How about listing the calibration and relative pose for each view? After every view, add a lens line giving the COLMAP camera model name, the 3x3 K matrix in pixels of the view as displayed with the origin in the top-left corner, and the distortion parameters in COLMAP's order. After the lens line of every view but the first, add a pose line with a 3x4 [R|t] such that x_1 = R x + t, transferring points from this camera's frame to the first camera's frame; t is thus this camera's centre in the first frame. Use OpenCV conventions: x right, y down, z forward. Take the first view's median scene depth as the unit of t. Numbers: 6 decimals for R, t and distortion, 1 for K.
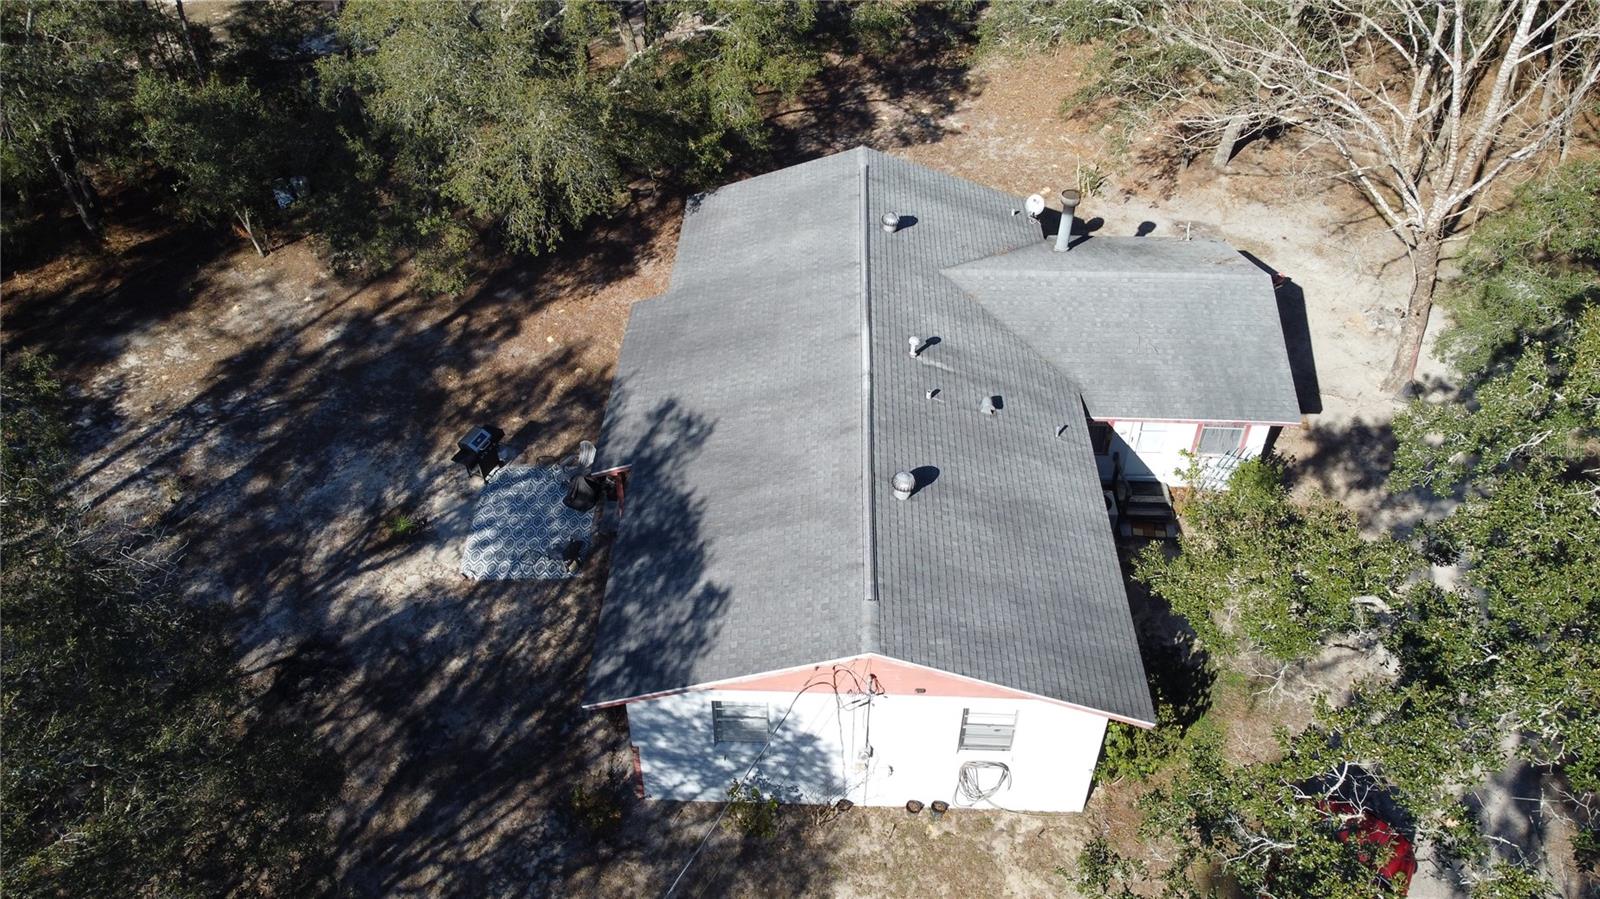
lens RADIAL K [[1223.4, 0, 800.0], [0, 1223.4, 449.5], [0, 0, 1]] dist [-0.002051, -0.009326]
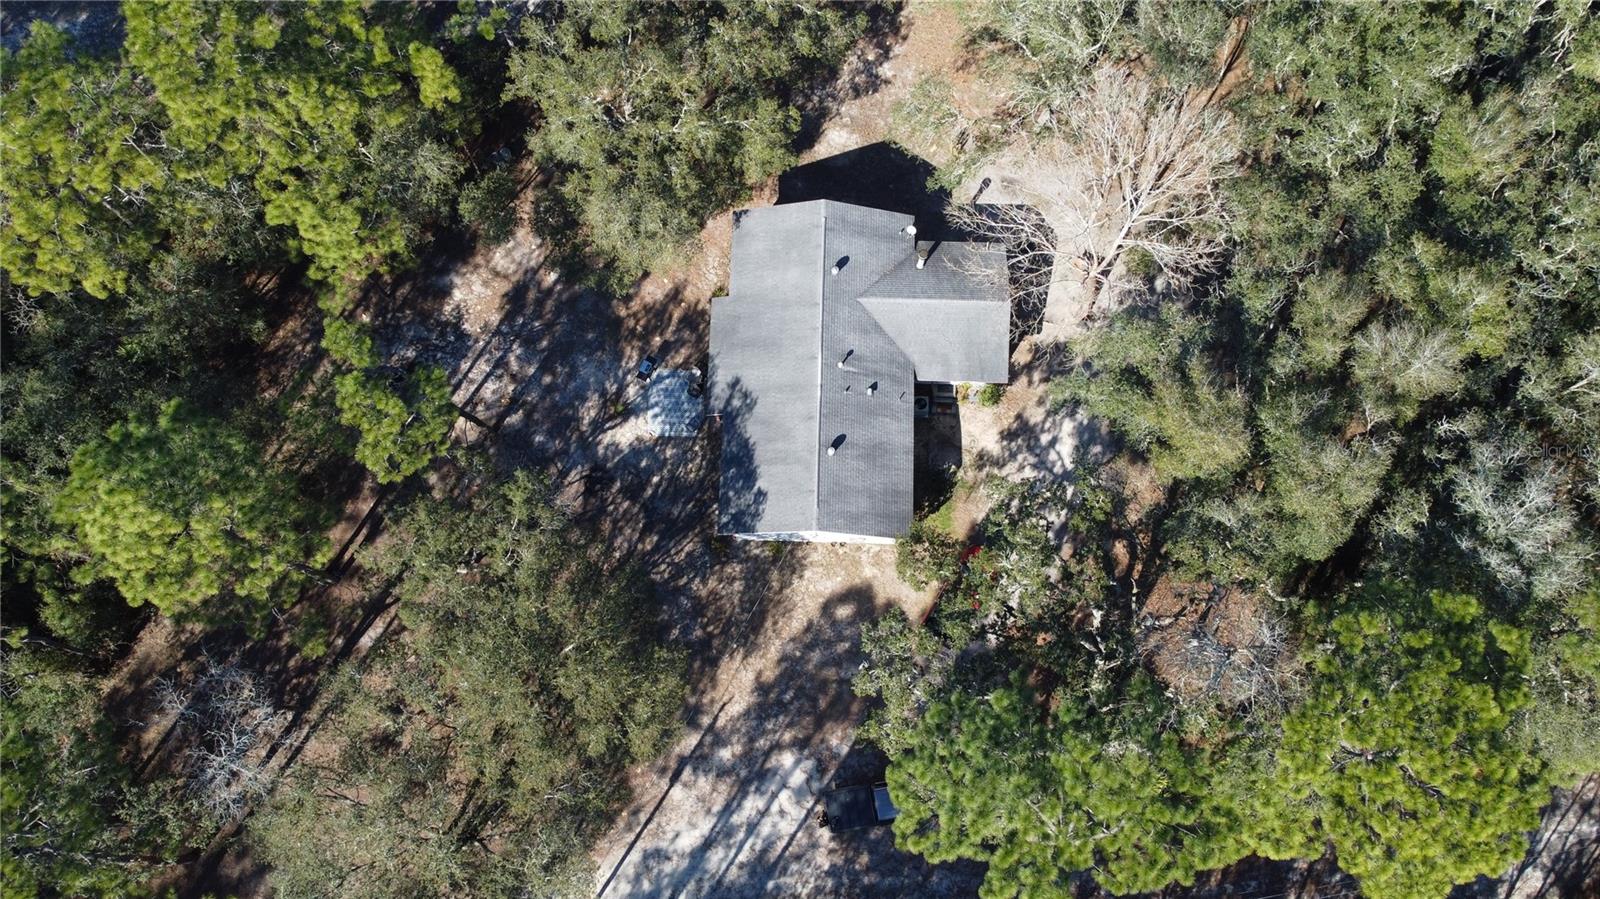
lens RADIAL K [[1174.4, 0, 801.9], [0, 1174.4, 491.4], [0, 0, 1]] dist [-0.006246, -0.000499]
pose [[0.999993, -0.002742, 0.002633, 0.011209], [0.000732, 0.818576, 0.574398, -1.076836], [-0.003730, -0.574392, 0.818572, -0.897677]]
